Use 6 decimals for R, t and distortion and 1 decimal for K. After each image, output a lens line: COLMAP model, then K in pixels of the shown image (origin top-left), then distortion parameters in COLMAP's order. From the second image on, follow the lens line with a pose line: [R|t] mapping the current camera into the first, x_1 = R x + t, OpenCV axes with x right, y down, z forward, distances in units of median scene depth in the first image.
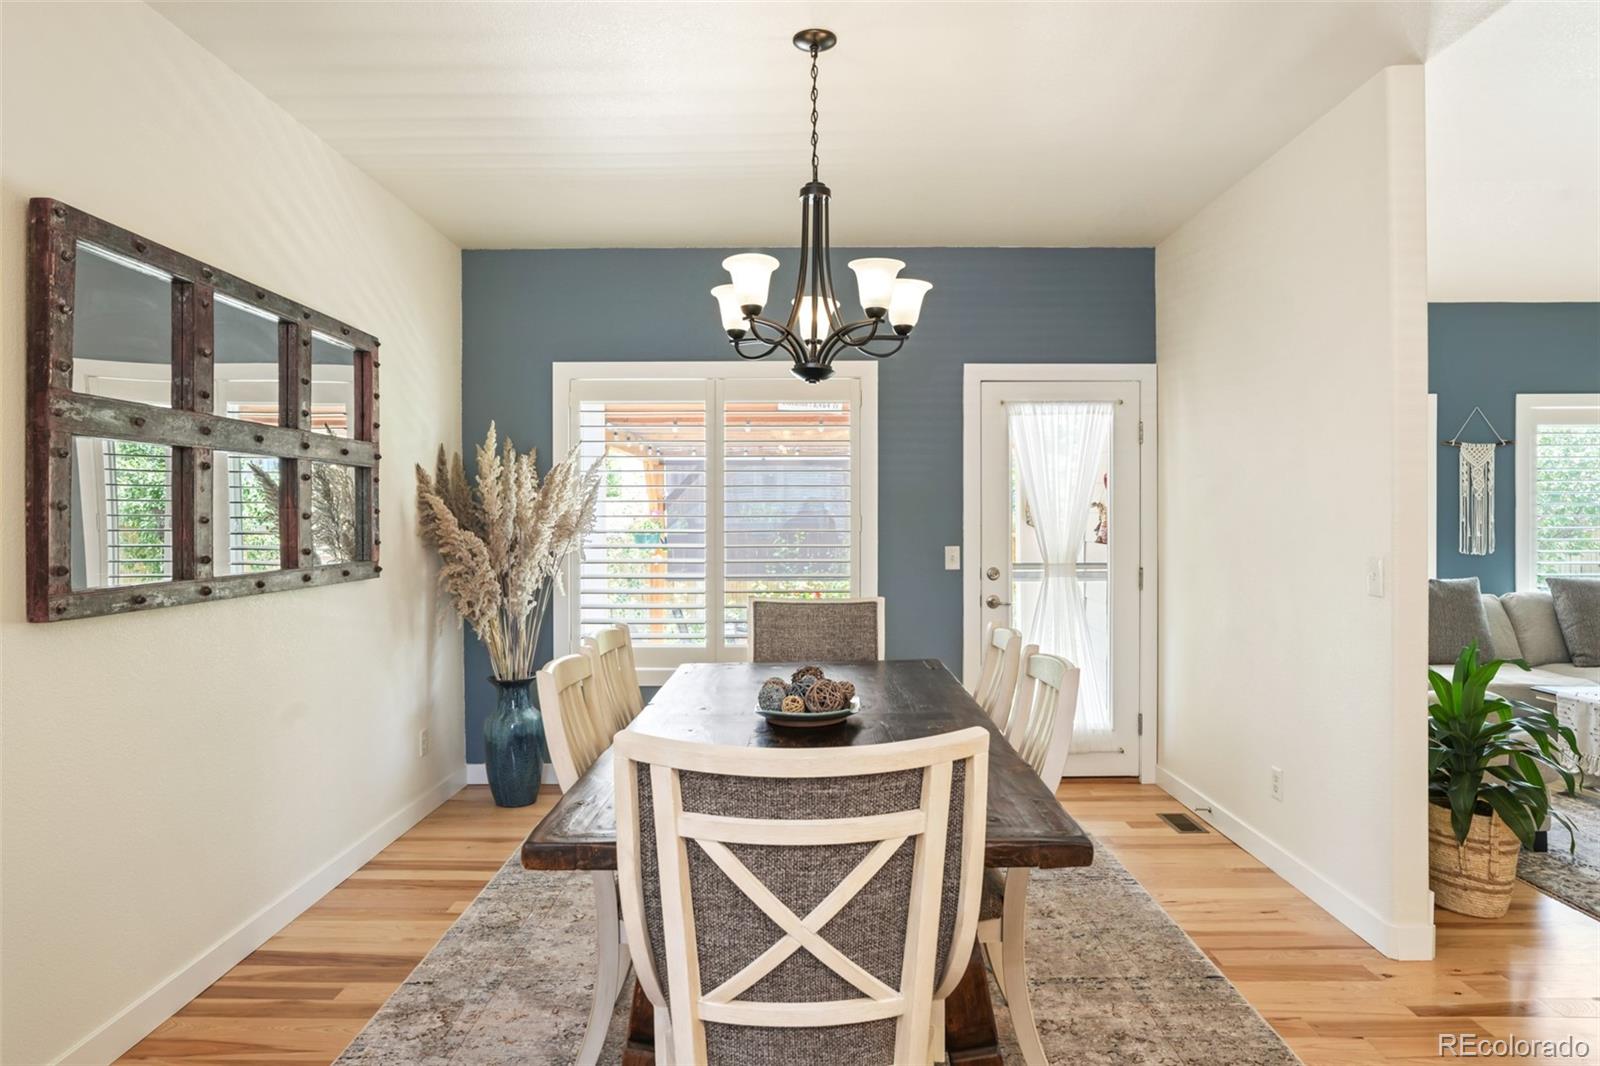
lens RADIAL K [[952.5, 0, 795.5], [0, 952.5, 520.5], [0, 0, 1]] dist [-0.009636, -0.003324]
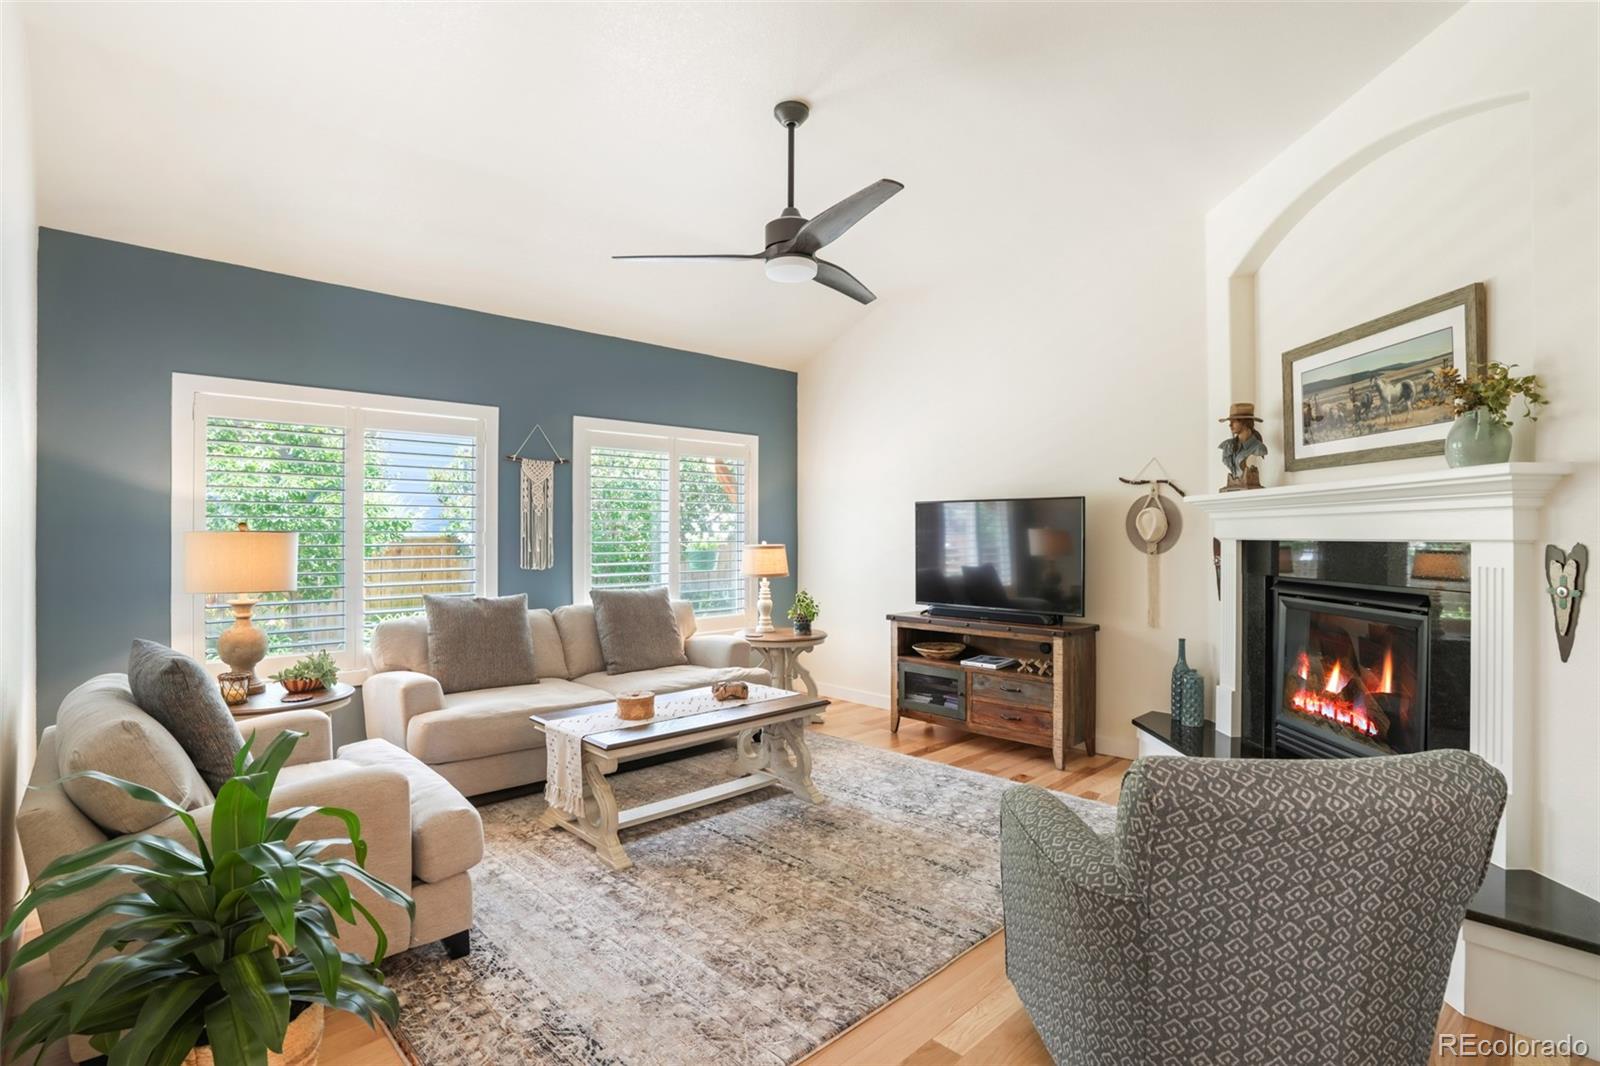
lens RADIAL K [[799.7, 0, 793.8], [0, 799.7, 522.3], [0, 0, 1]] dist [-0.042068, 0.015302]
pose [[0.710715, 0.008985, 0.703423, 0.315445], [0.000544, 0.999911, -0.013321, -0.003293], [-0.703480, 0.009850, 0.710647, 0.200343]]
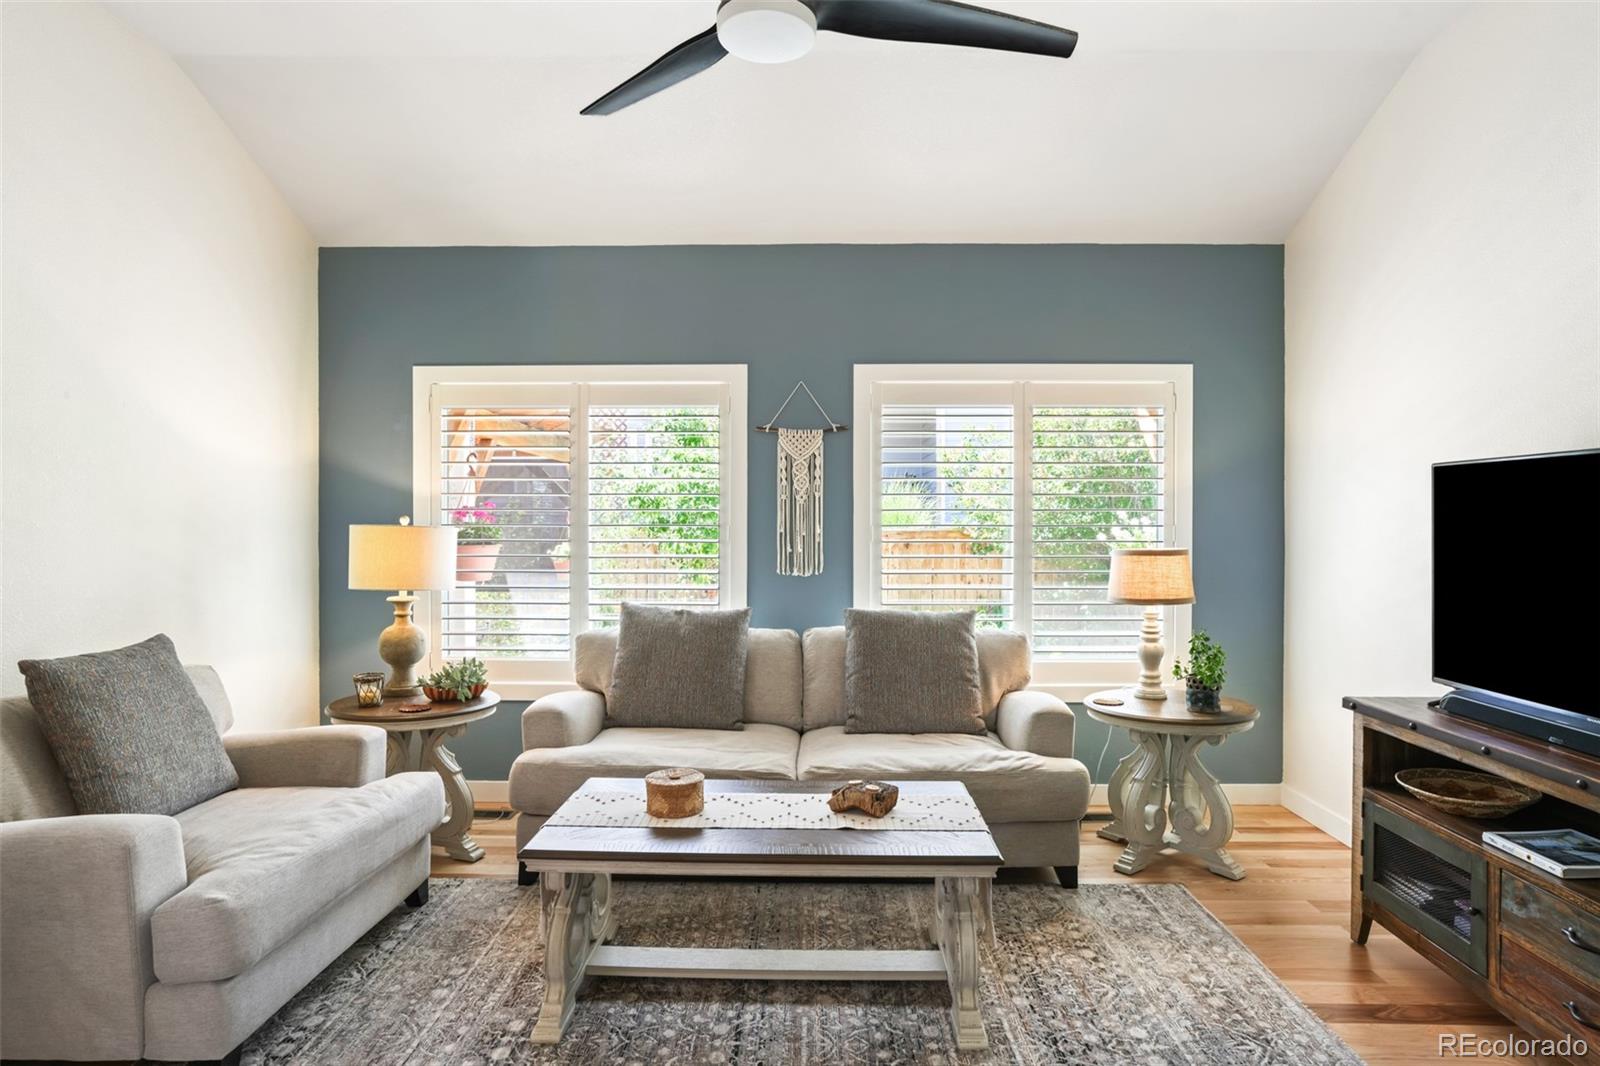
lens RADIAL K [[918.0, 0, 812.6], [0, 918.0, 532.9], [0, 0, 1]] dist [-0.007305, 0.010972]
pose [[0.999992, 0.003422, -0.002283, 0.732240], [-0.003409, 0.999980, 0.005295, -0.002612], [0.002301, -0.005287, 0.999983, 0.266034]]
